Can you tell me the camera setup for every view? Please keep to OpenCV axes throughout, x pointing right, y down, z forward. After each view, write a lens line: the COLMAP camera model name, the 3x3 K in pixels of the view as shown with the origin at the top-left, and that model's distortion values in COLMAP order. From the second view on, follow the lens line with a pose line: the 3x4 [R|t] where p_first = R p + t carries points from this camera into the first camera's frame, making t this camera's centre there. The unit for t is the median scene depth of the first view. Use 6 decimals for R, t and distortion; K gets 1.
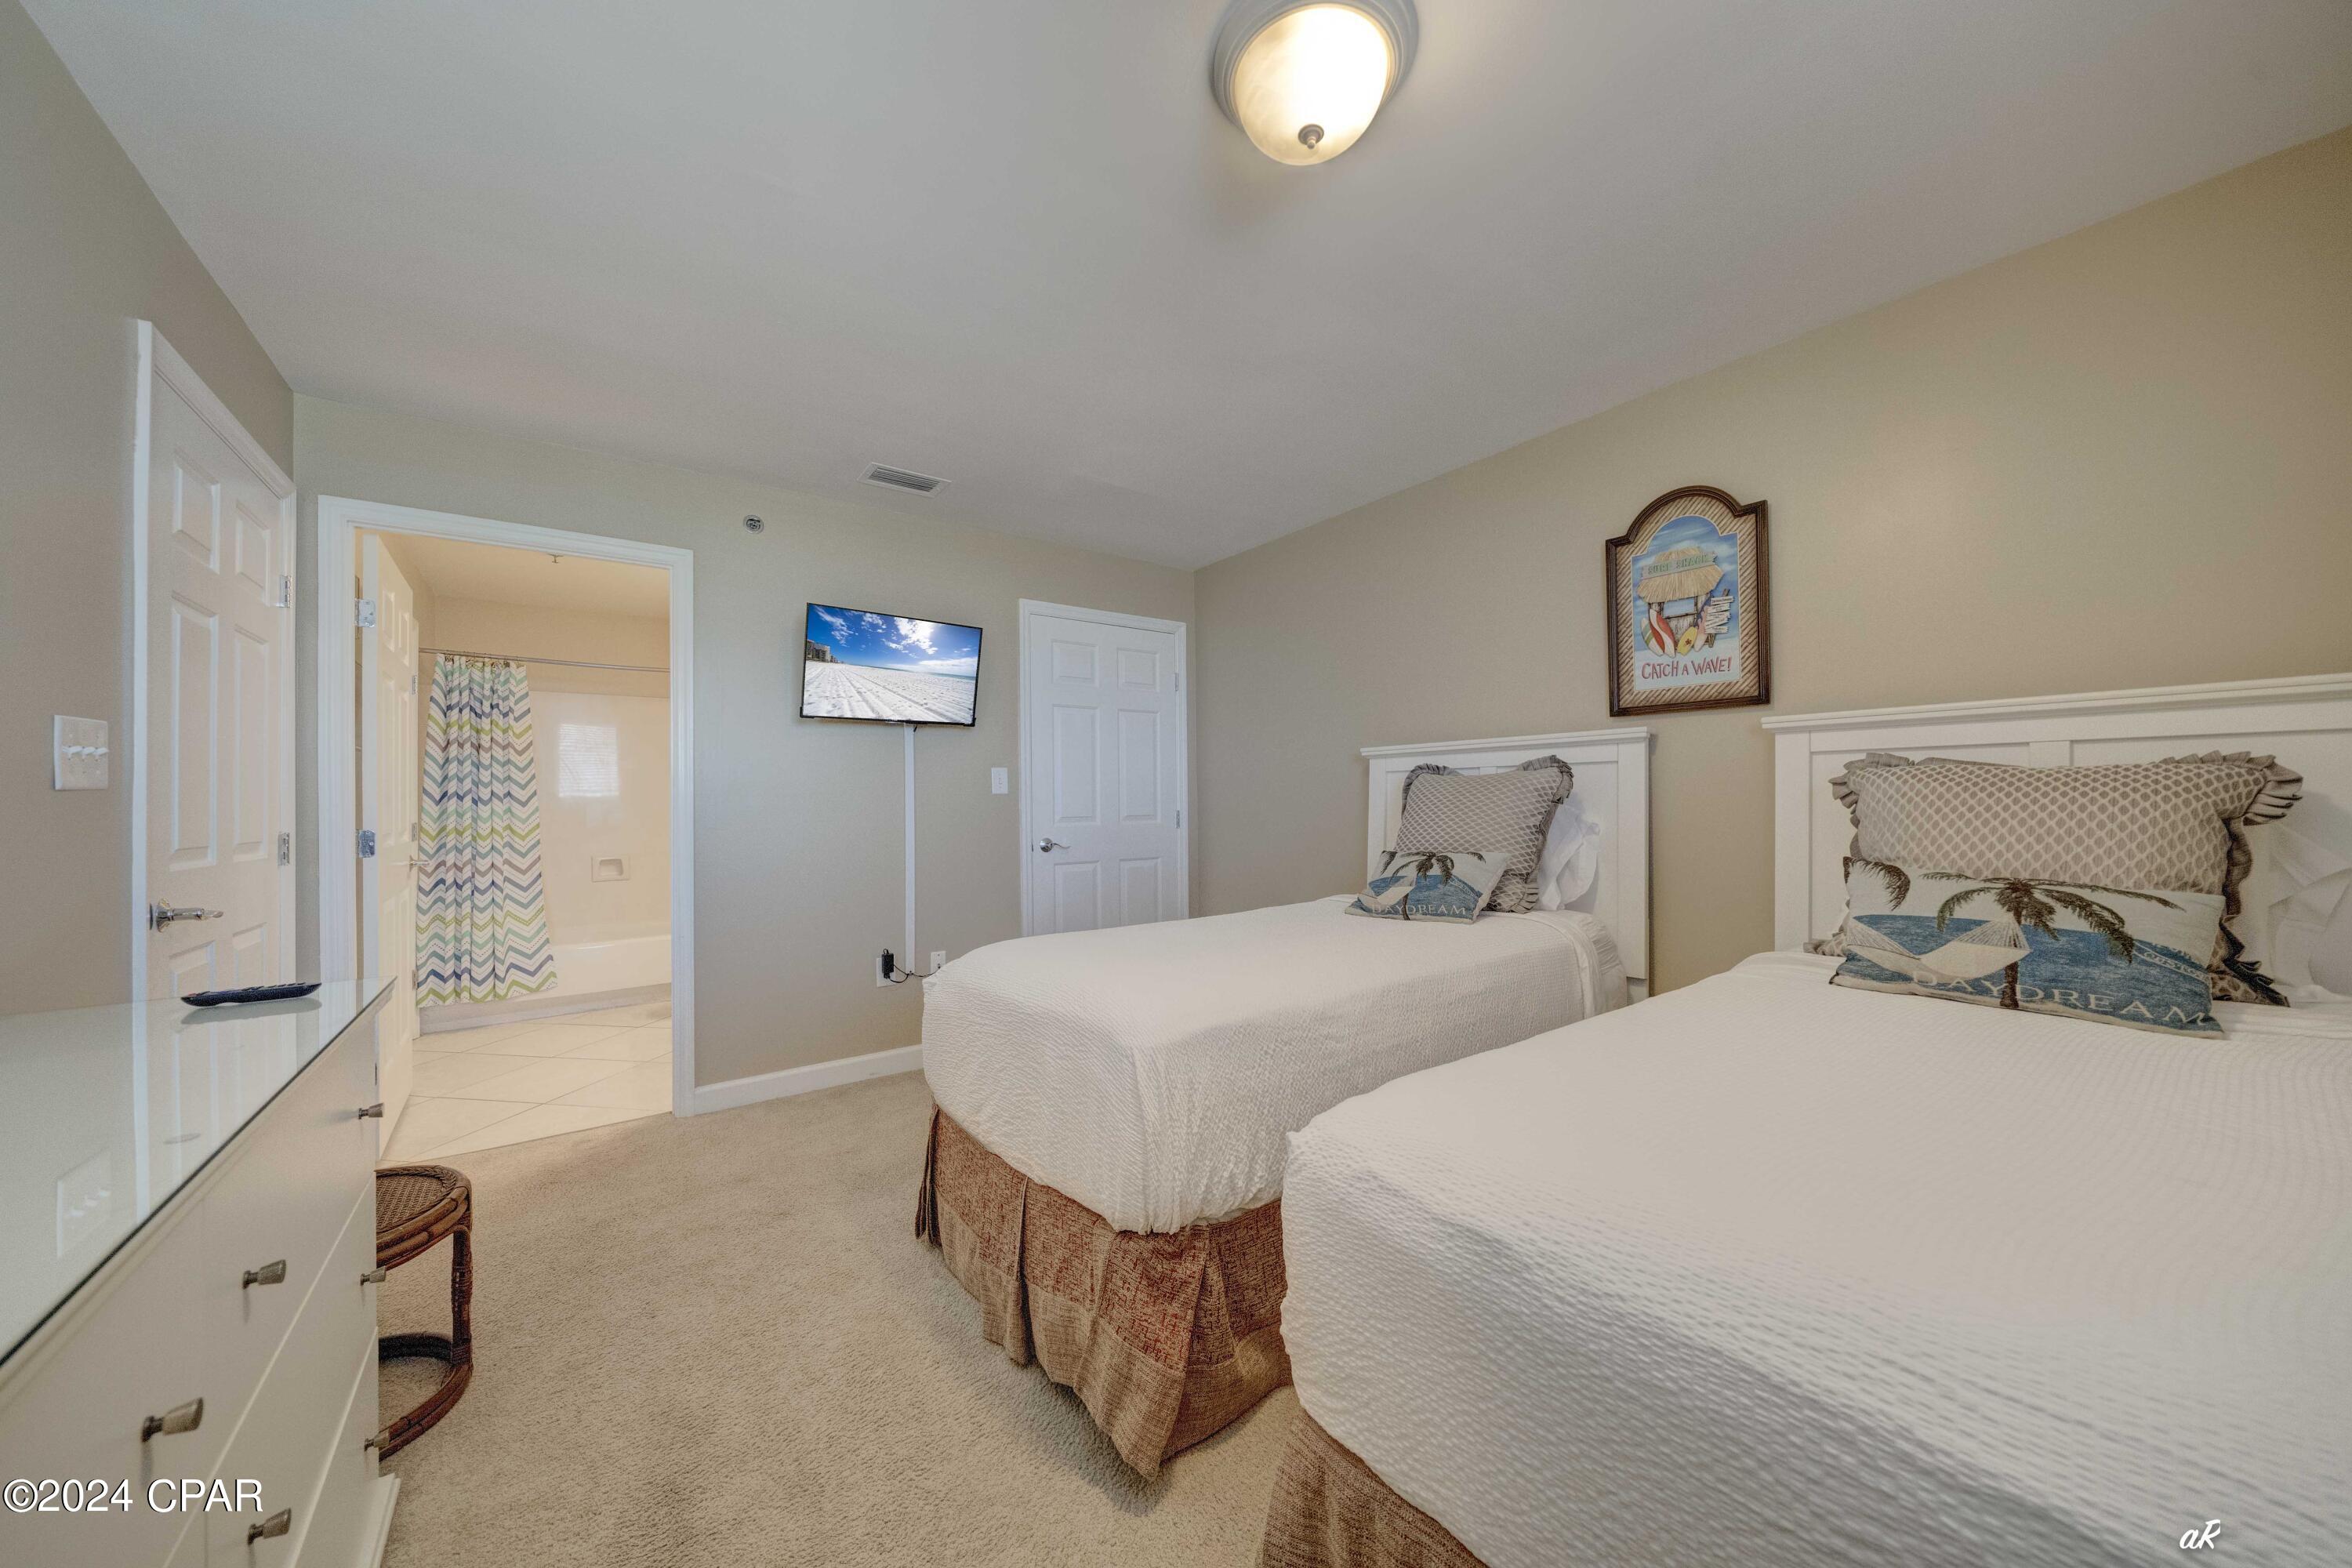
lens RADIAL K [[822.6, 0, 1161.5], [0, 822.6, 792.2], [0, 0, 1]] dist [-0.001192, -0.001137]
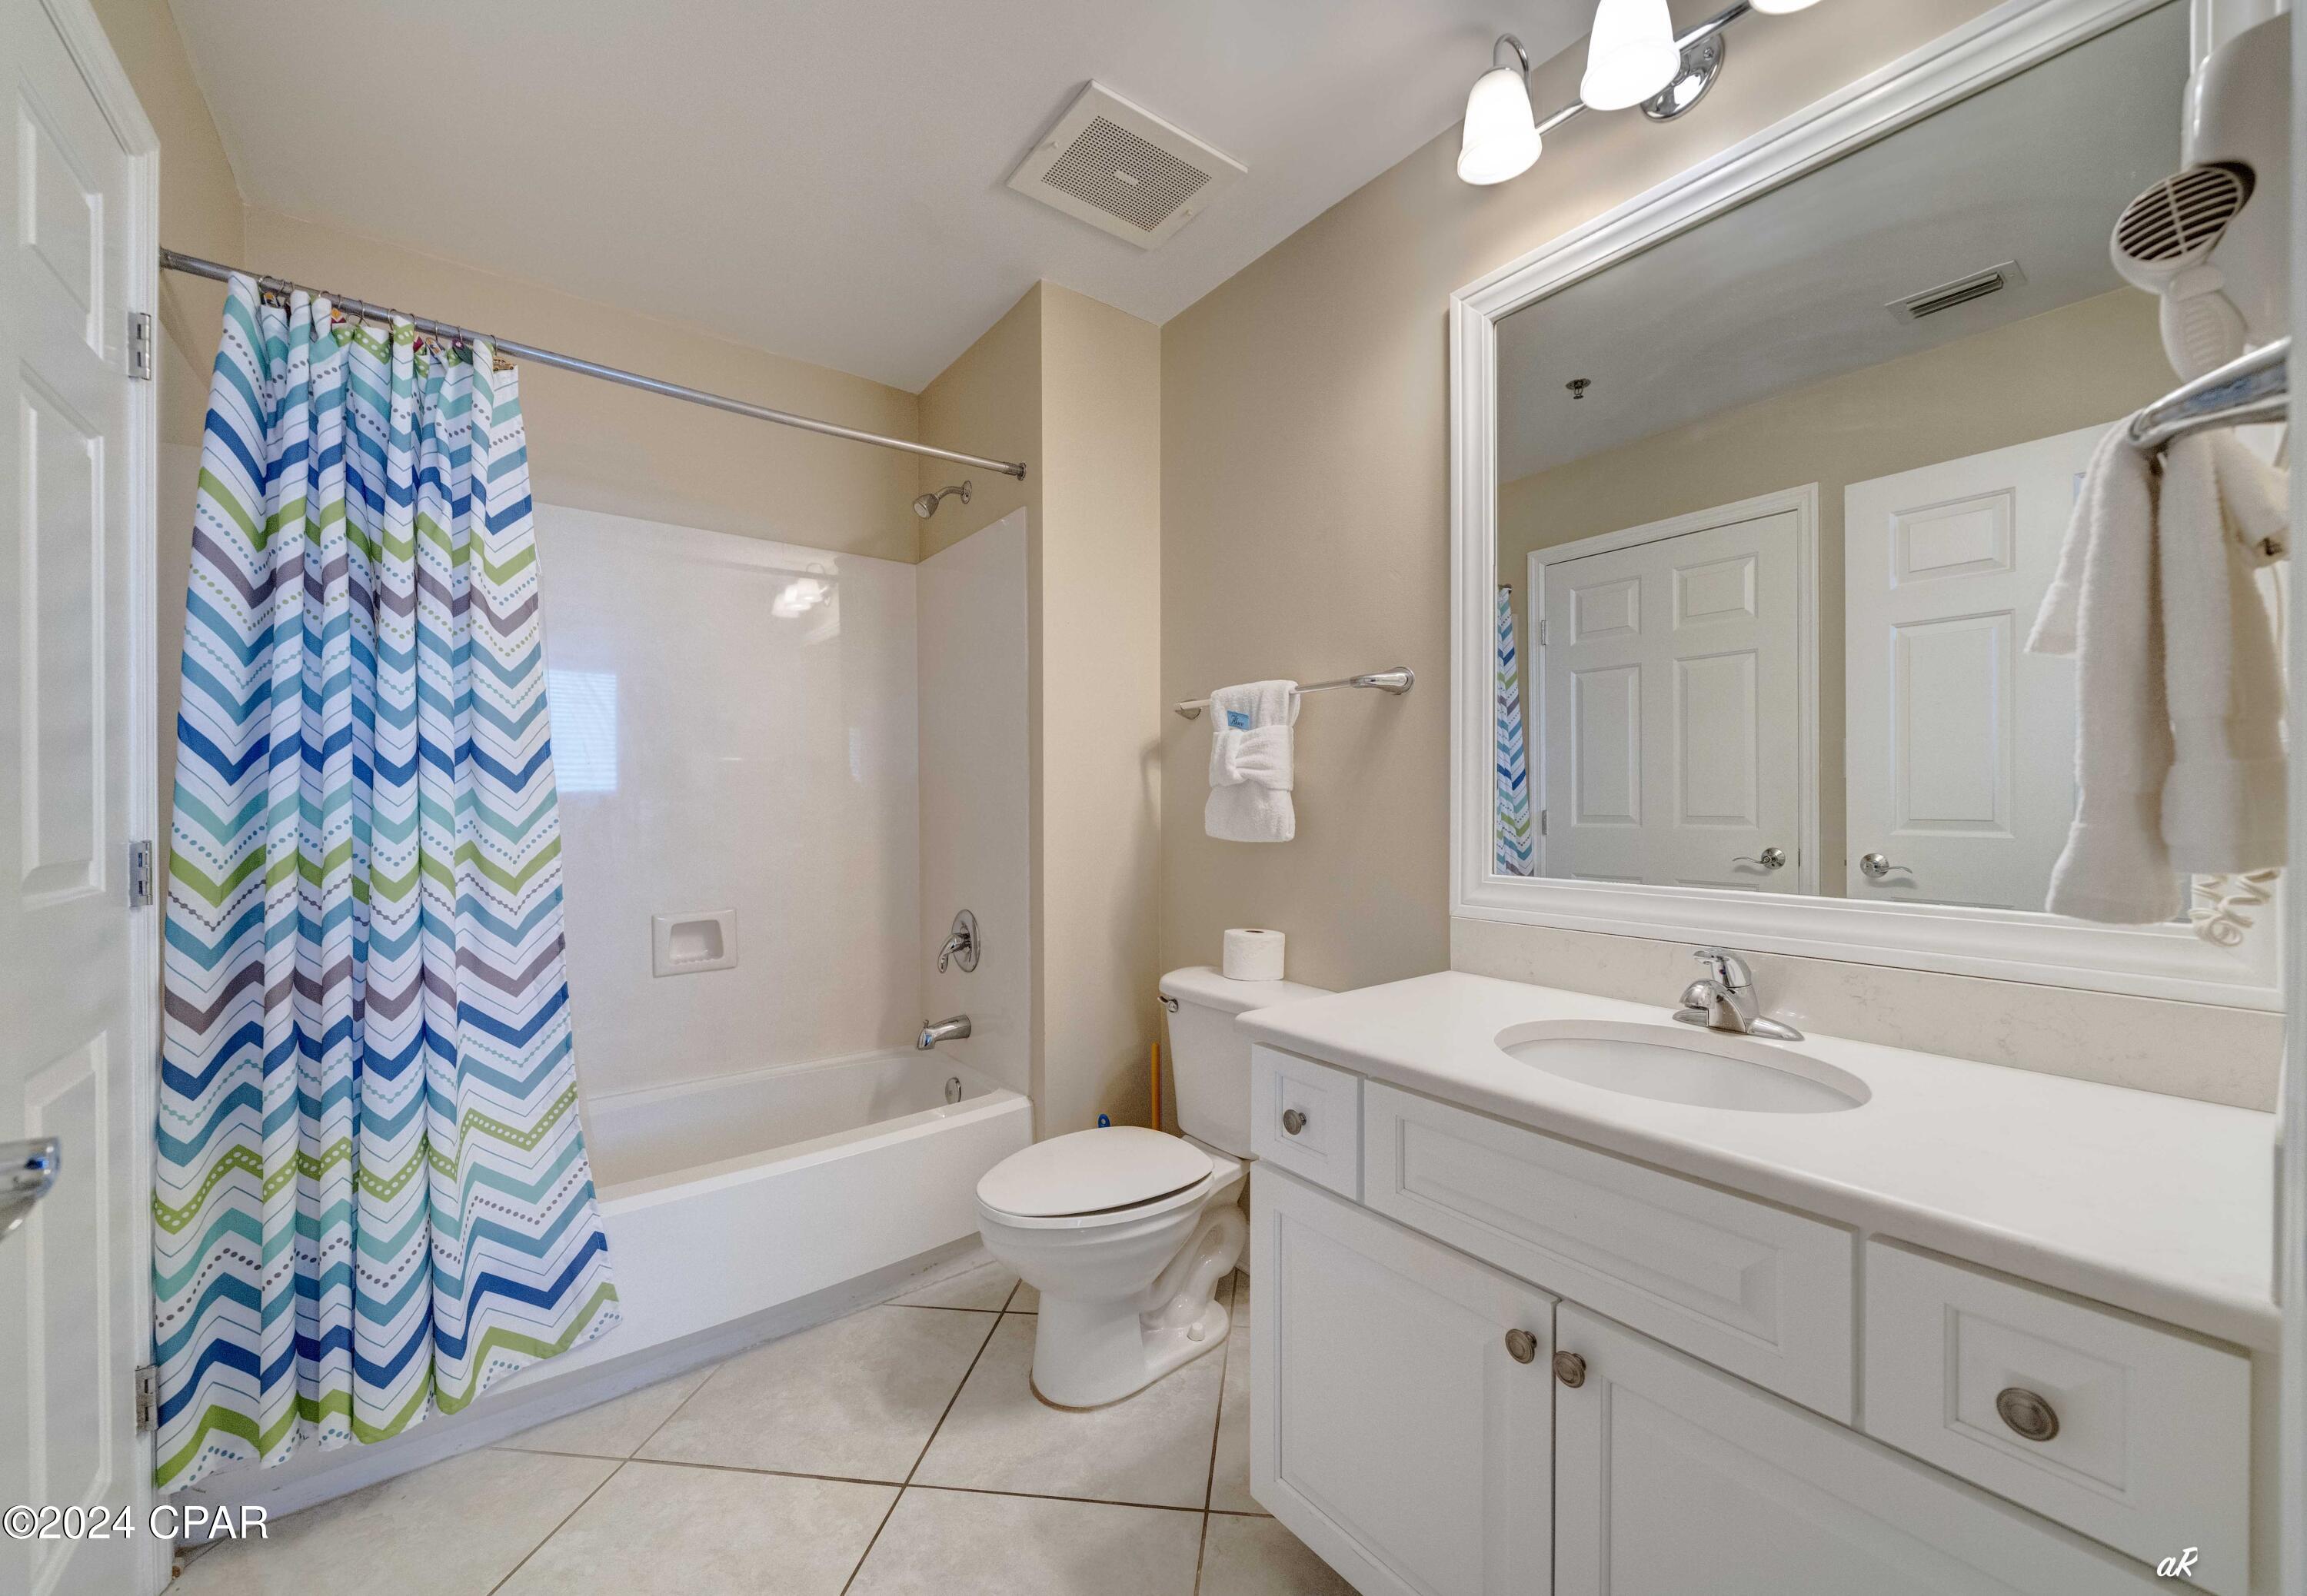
lens RADIAL K [[885.7, 0, 1164.0], [0, 885.7, 801.7], [0, 0, 1]] dist [-0.006419, 0.000105]
pose [[0.998668, 0.000384, 0.051588, -0.555389], [-0.000651, 0.999986, 0.005159, 0.021104], [-0.051585, -0.005186, 0.998655, 0.657336]]
